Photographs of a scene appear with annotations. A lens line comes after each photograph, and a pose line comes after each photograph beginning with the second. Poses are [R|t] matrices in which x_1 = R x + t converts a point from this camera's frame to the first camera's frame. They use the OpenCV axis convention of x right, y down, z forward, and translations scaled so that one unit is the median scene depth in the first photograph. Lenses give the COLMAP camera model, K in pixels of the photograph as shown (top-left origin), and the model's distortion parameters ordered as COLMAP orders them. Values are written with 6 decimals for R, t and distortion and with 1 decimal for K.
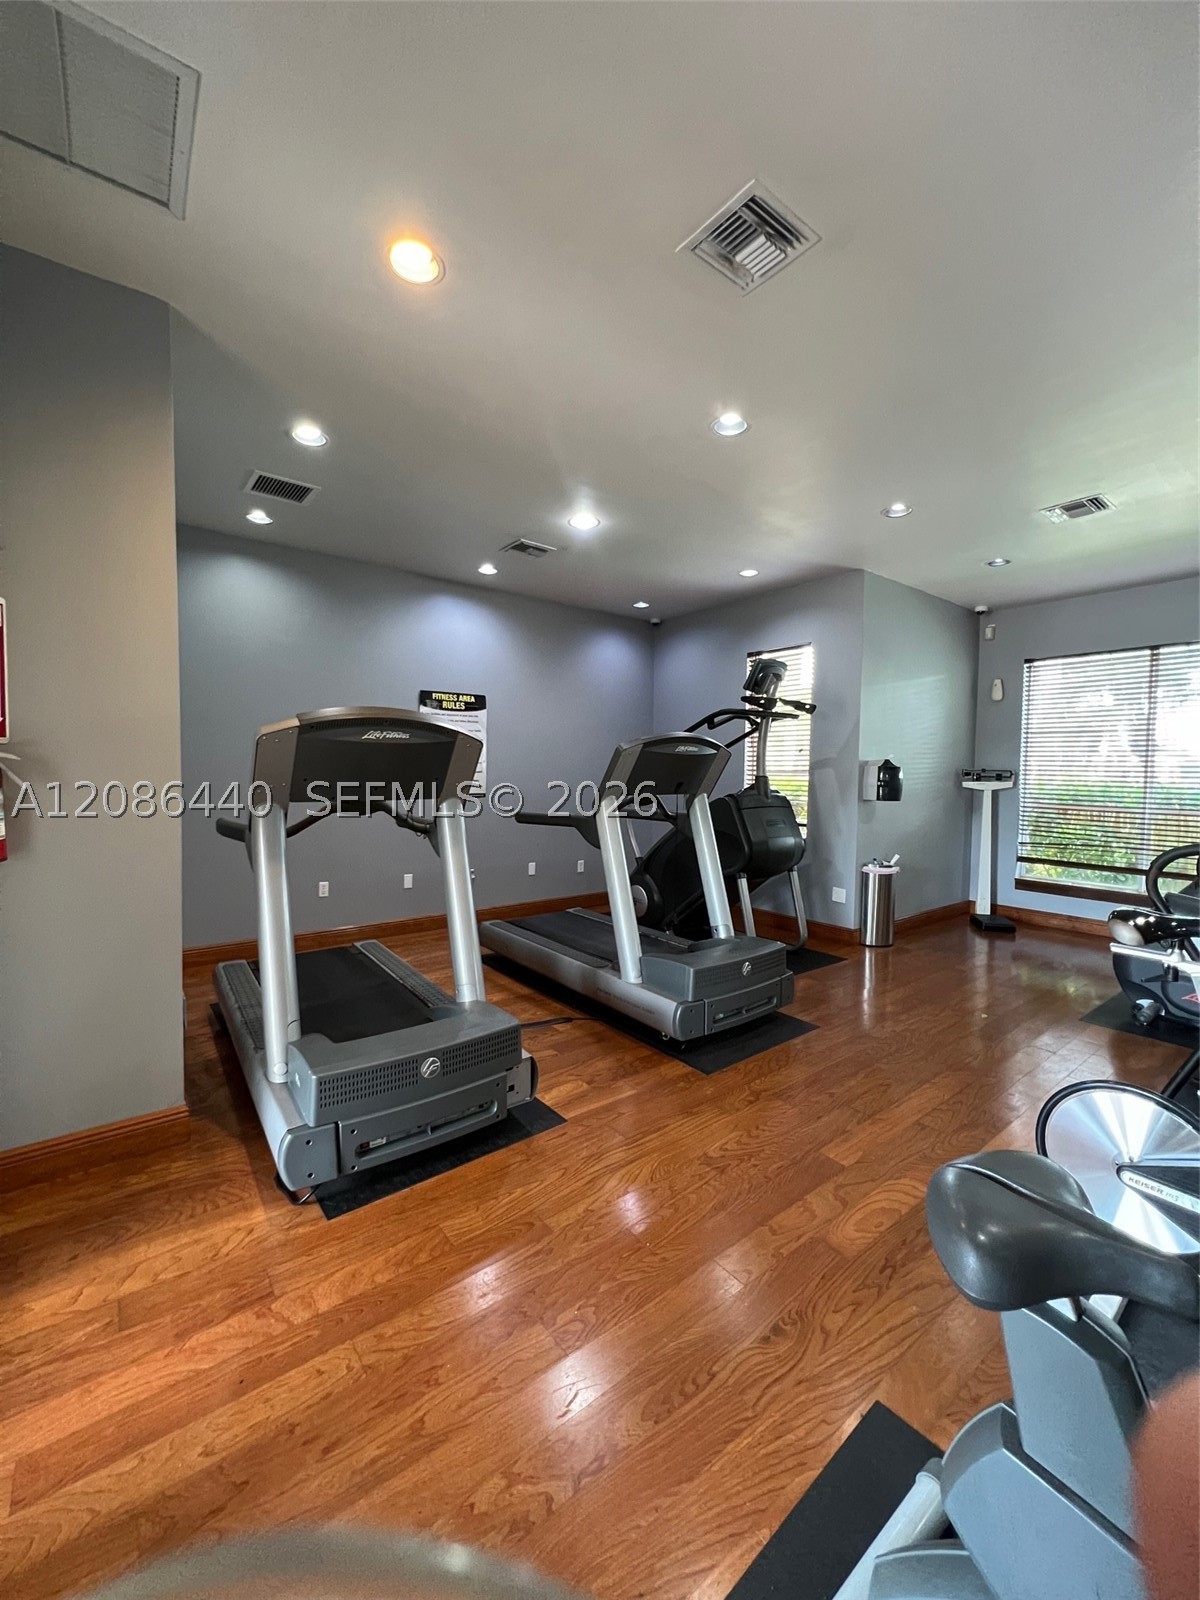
lens RADIAL K [[639.9, 0, 606.1], [0, 639.9, 803.5], [0, 0, 1]] dist [-0.001009, -0.000161]
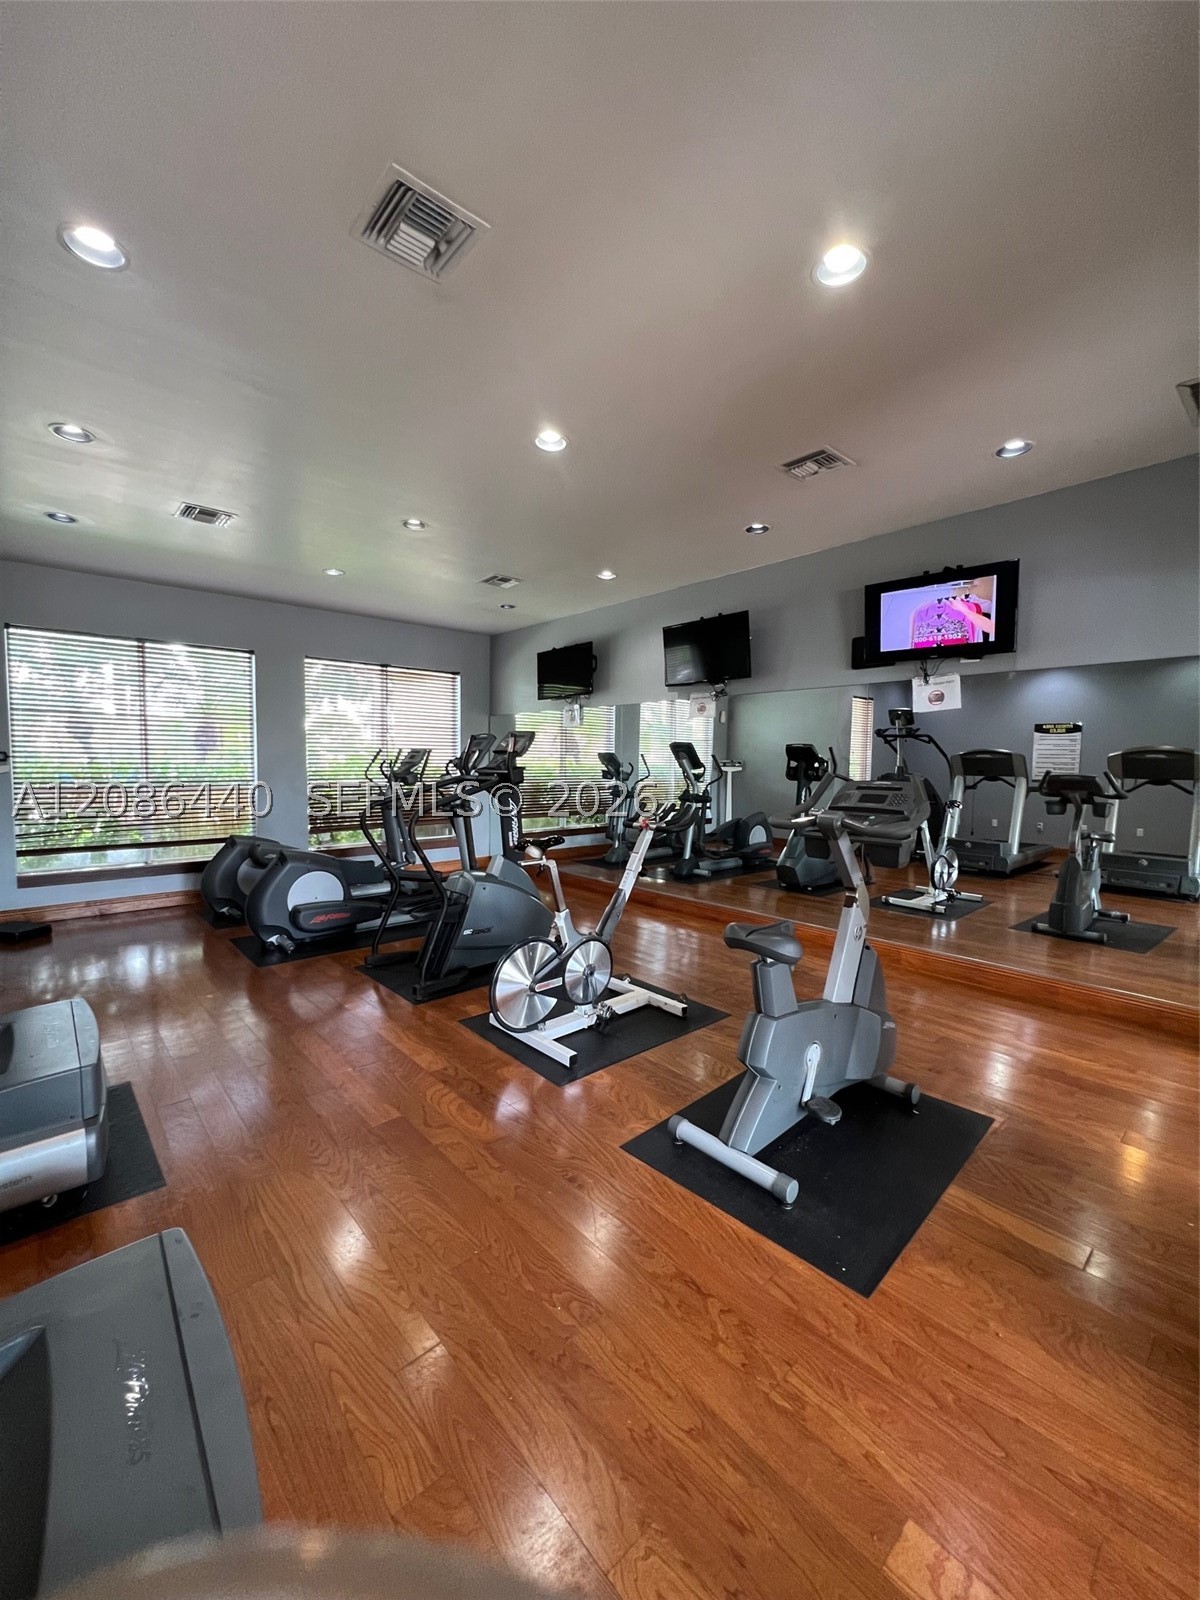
lens RADIAL K [[639.9, 0, 604.8], [0, 639.9, 800.6], [0, 0, 1]] dist [-0.001009, -0.000161]
pose [[-0.075847, -0.070160, 0.994648, -1.122985], [0.038564, 0.996569, 0.073236, -0.074920], [-0.996373, 0.043913, -0.072881, 1.094421]]
